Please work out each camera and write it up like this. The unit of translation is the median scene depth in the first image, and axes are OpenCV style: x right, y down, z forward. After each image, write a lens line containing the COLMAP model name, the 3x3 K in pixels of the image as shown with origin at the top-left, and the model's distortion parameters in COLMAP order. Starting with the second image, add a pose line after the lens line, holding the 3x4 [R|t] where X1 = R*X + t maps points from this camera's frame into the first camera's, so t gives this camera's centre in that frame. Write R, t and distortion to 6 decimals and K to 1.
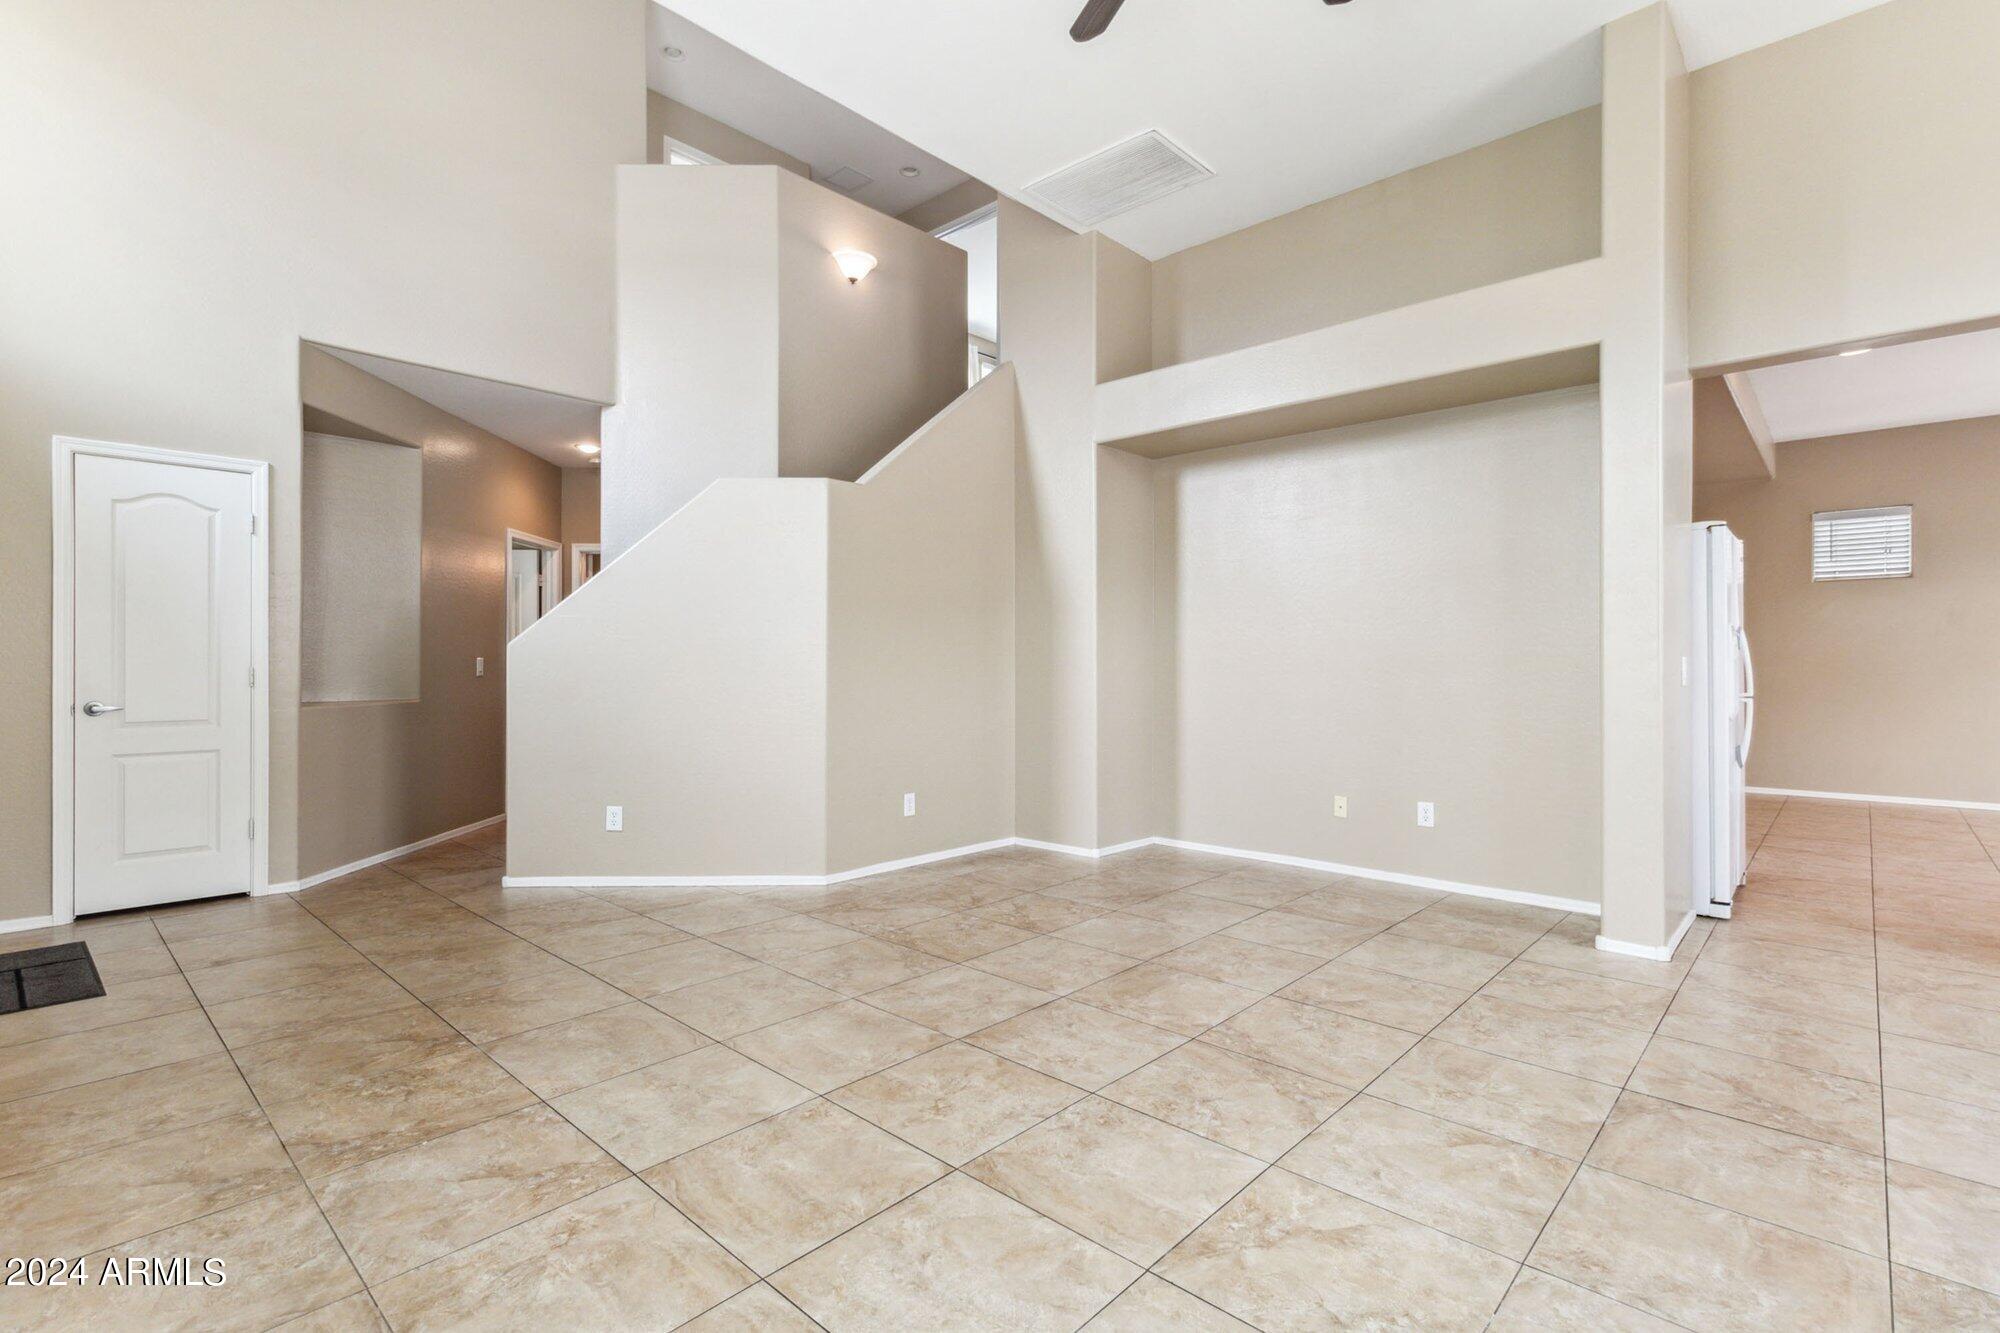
lens RADIAL K [[944.4, 0, 1000.0], [0, 944.4, 666.5], [0, 0, 1]] dist [0.003430, 0.001238]
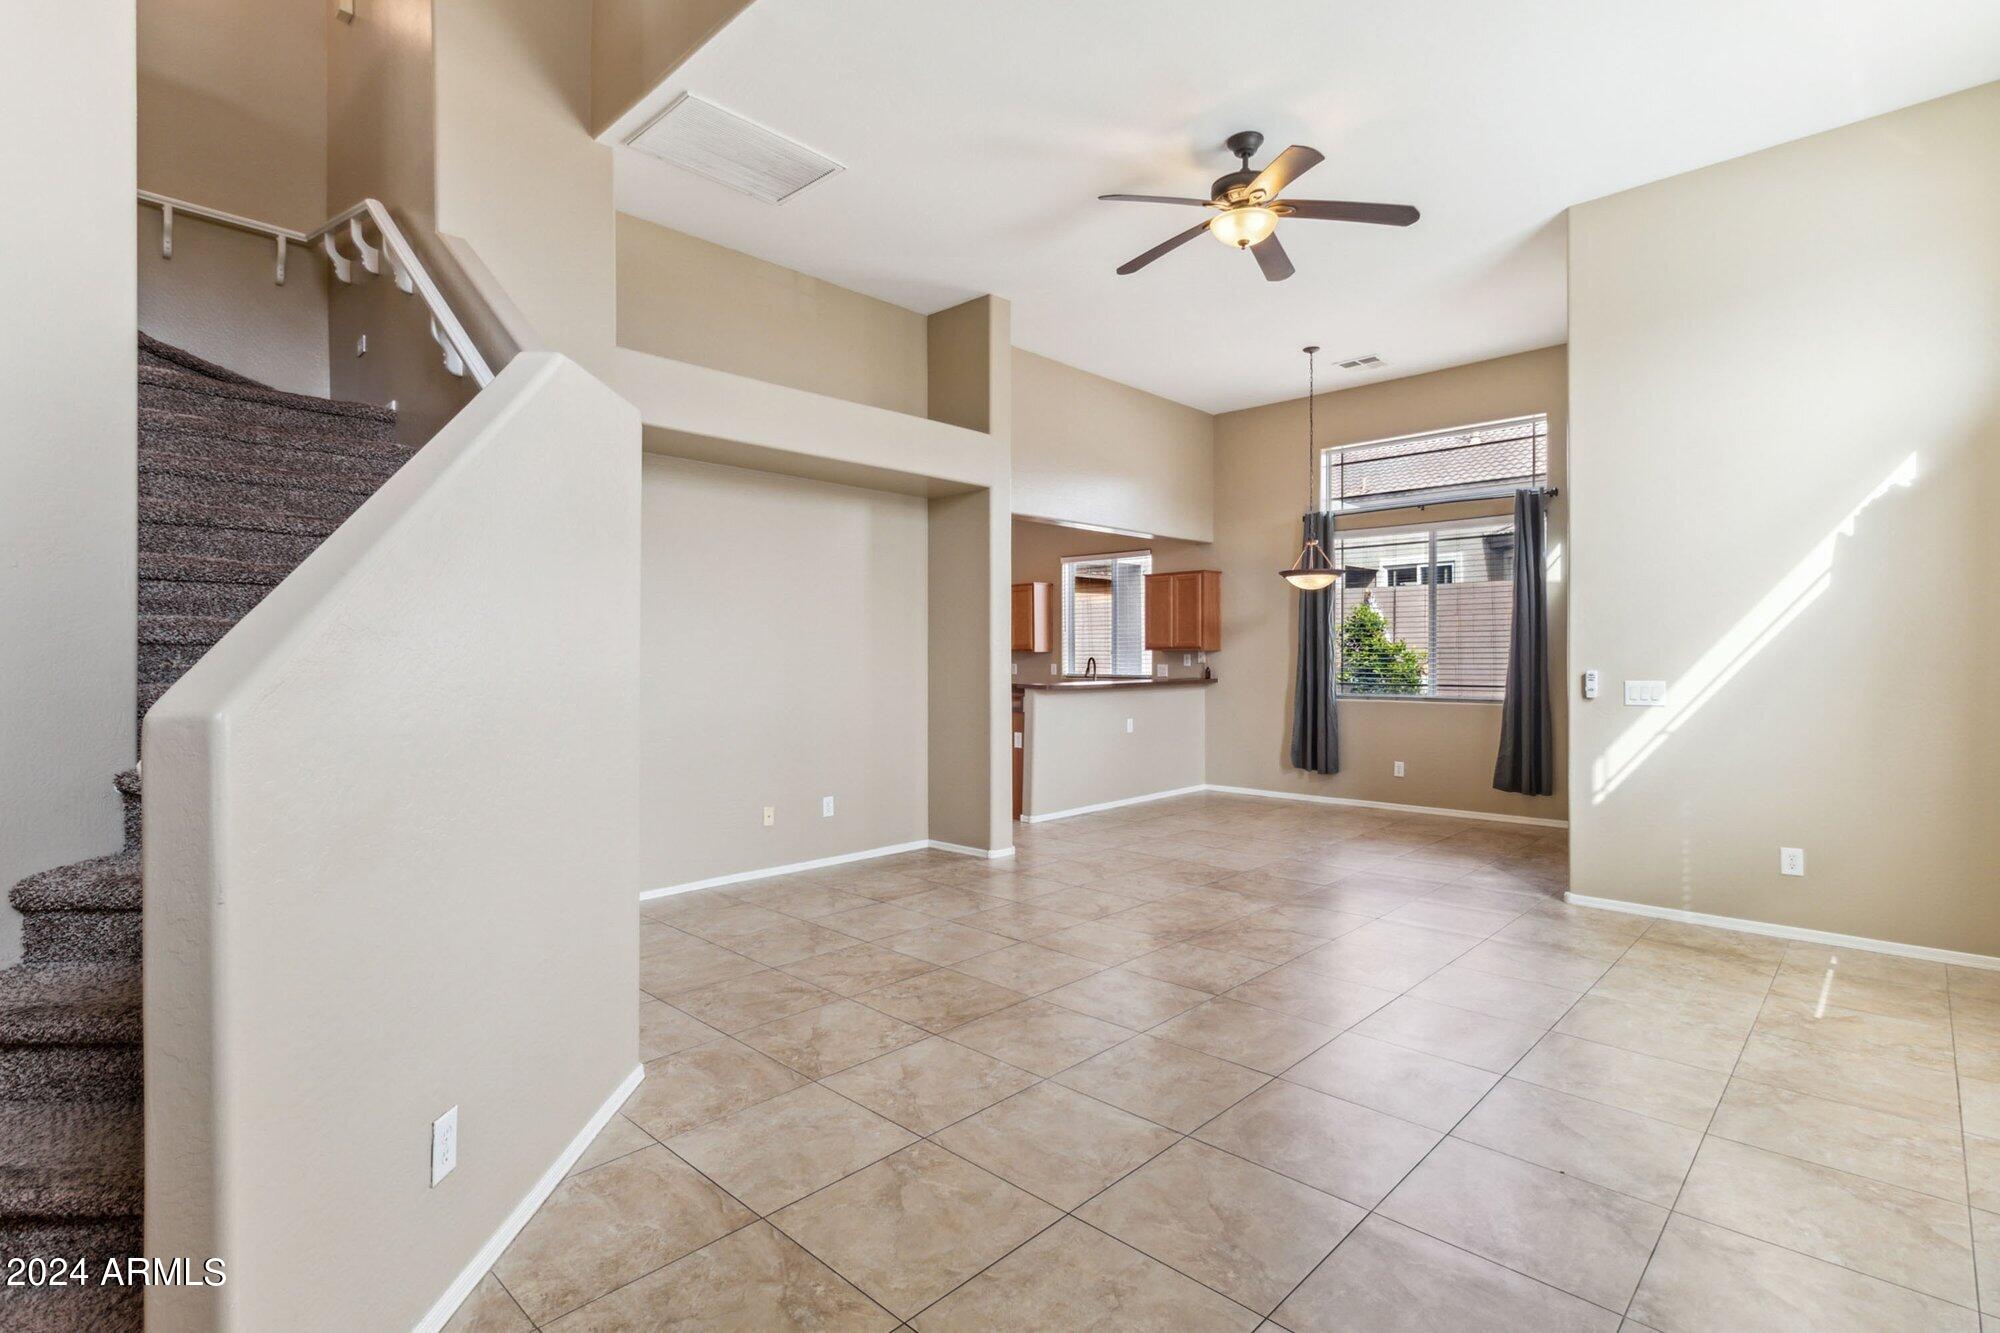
lens RADIAL K [[944.4, 0, 1000.0], [0, 944.4, 666.5], [0, 0, 1]] dist [0.003430, 0.001238]
pose [[0.013541, -0.012044, 0.999836, -1.017965], [0.004413, 0.999918, 0.011986, -0.053415], [-0.999899, 0.004250, 0.013594, 0.979167]]
